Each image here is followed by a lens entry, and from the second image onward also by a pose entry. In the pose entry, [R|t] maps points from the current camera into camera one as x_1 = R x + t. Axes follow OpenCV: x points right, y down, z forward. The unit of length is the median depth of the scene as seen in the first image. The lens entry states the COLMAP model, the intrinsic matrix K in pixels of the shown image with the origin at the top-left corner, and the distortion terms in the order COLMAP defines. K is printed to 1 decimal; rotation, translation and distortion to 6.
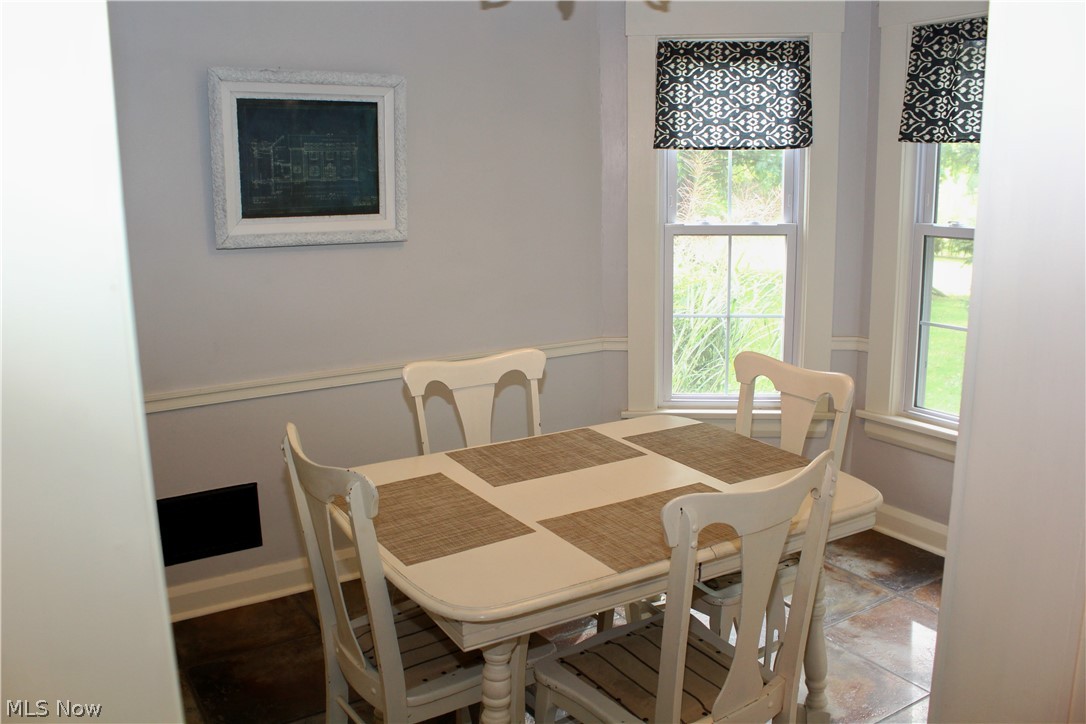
lens RADIAL K [[886.7, 0, 541.5], [0, 886.7, 362.6], [0, 0, 1]] dist [-0.122806, 0.080932]
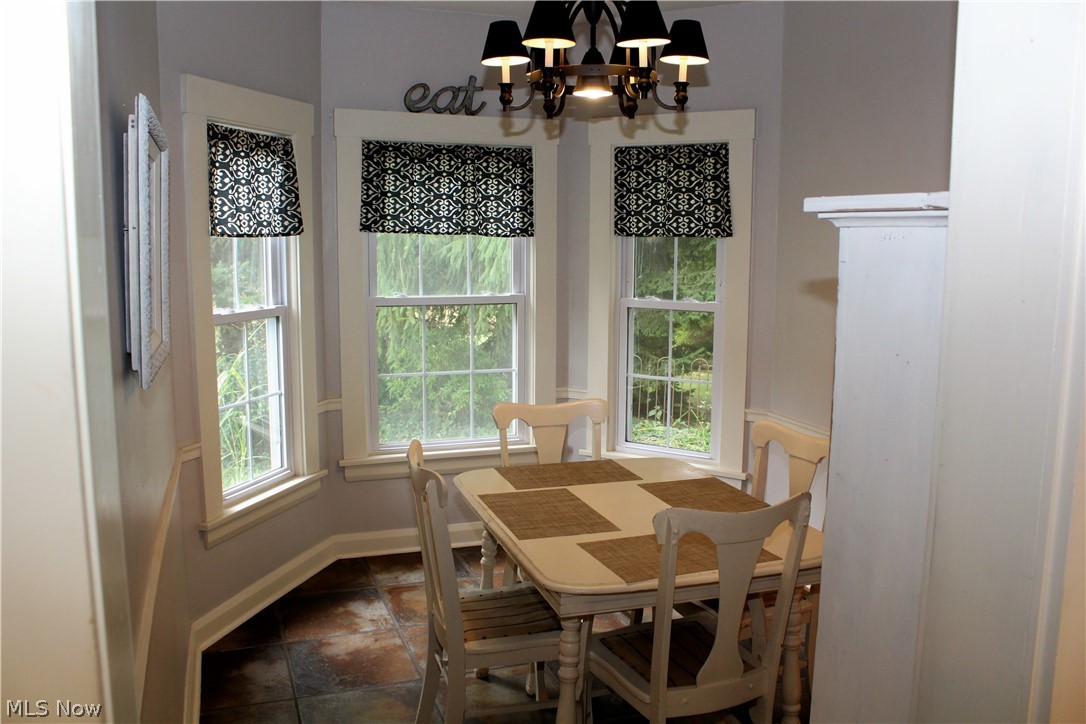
lens RADIAL K [[886.7, 0, 541.3], [0, 886.7, 358.1], [0, 0, 1]] dist [-0.122806, 0.080932]
pose [[0.209188, -0.116692, 0.970888, -0.733515], [0.198592, 0.977234, 0.074666, -0.118975], [-0.957498, 0.177192, 0.227599, 0.489153]]
